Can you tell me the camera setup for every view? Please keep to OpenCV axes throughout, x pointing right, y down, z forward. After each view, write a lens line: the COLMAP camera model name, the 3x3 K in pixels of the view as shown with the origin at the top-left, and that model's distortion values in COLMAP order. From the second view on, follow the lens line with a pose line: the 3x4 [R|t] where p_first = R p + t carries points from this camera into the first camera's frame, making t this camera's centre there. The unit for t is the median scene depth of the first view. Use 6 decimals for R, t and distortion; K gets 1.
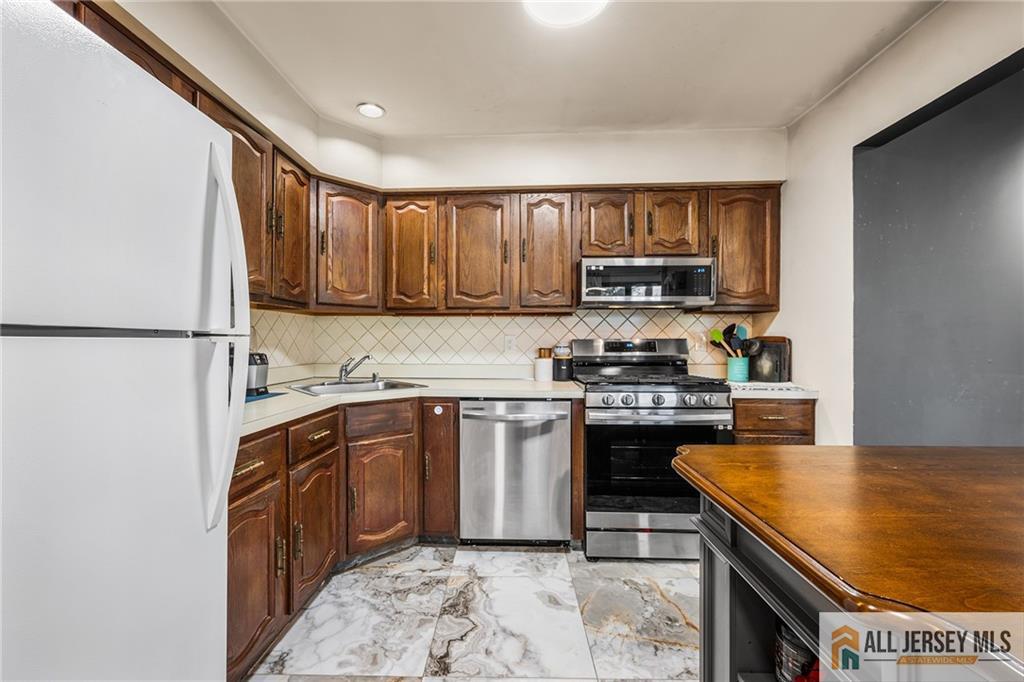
lens RADIAL K [[410.2, 0, 507.0], [0, 410.2, 340.1], [0, 0, 1]] dist [-0.001327, -0.000048]
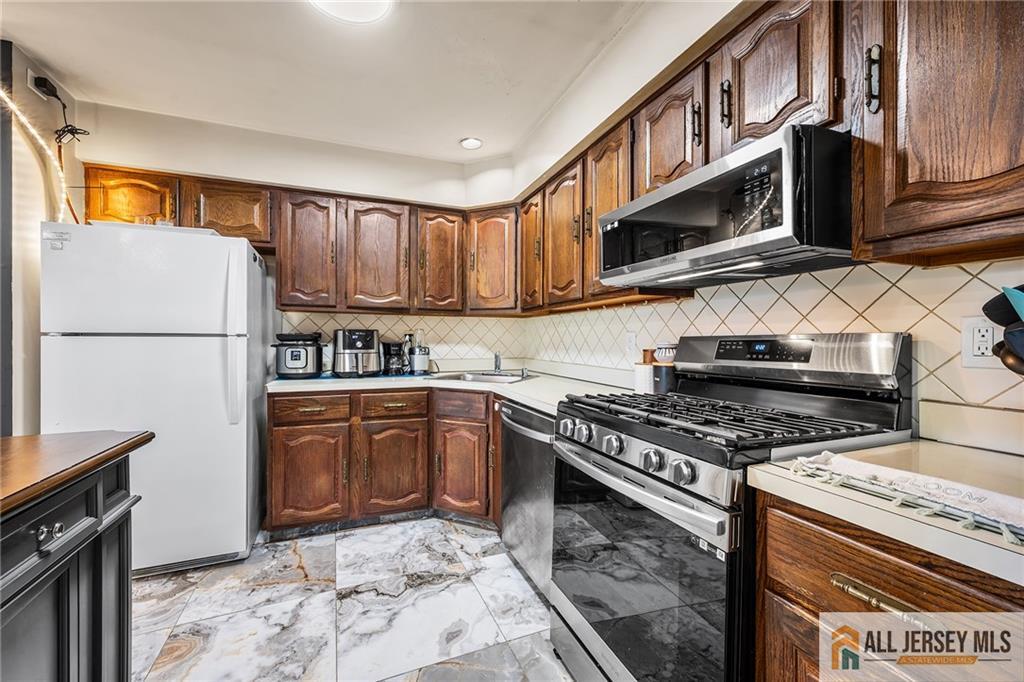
lens RADIAL K [[410.2, 0, 507.0], [0, 410.2, 340.1], [0, 0, 1]] dist [-0.001327, -0.000048]
pose [[0.396415, 0.002437, -0.918068, 0.747630], [0.001086, 0.999995, 0.003123, 0.001579], [0.918071, -0.002235, 0.396410, 0.592093]]
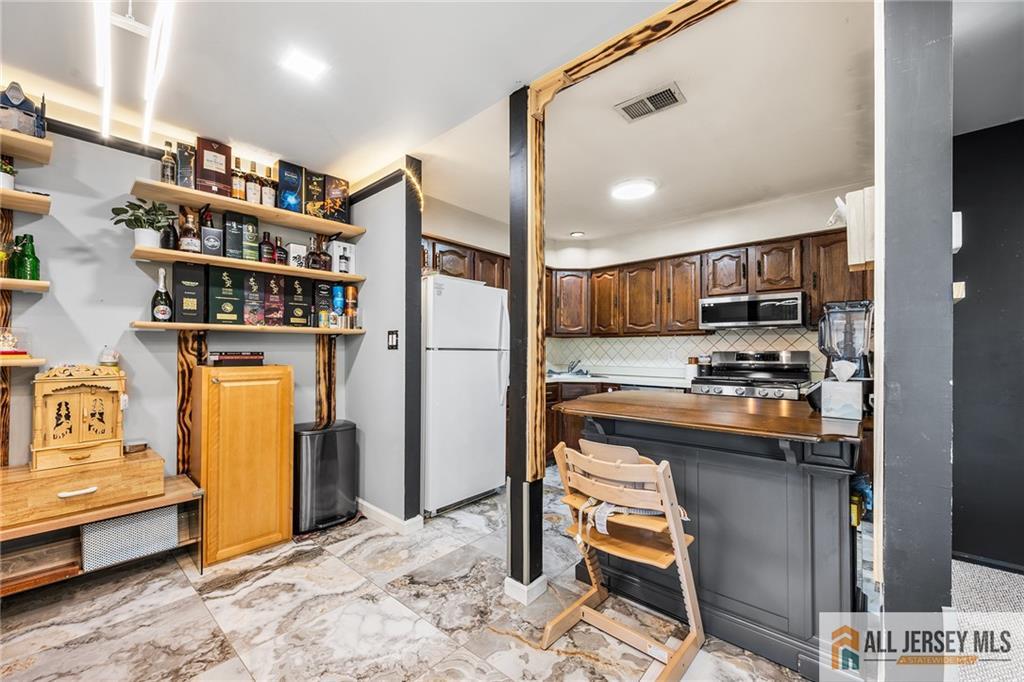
lens RADIAL K [[410.2, 0, 507.0], [0, 410.2, 340.1], [0, 0, 1]] dist [-0.001327, -0.000048]
pose [[0.765112, -0.017131, -0.643670, 0.629439], [-0.000859, 0.999618, -0.027626, -0.000909], [0.643897, 0.021690, 0.764805, -0.665458]]
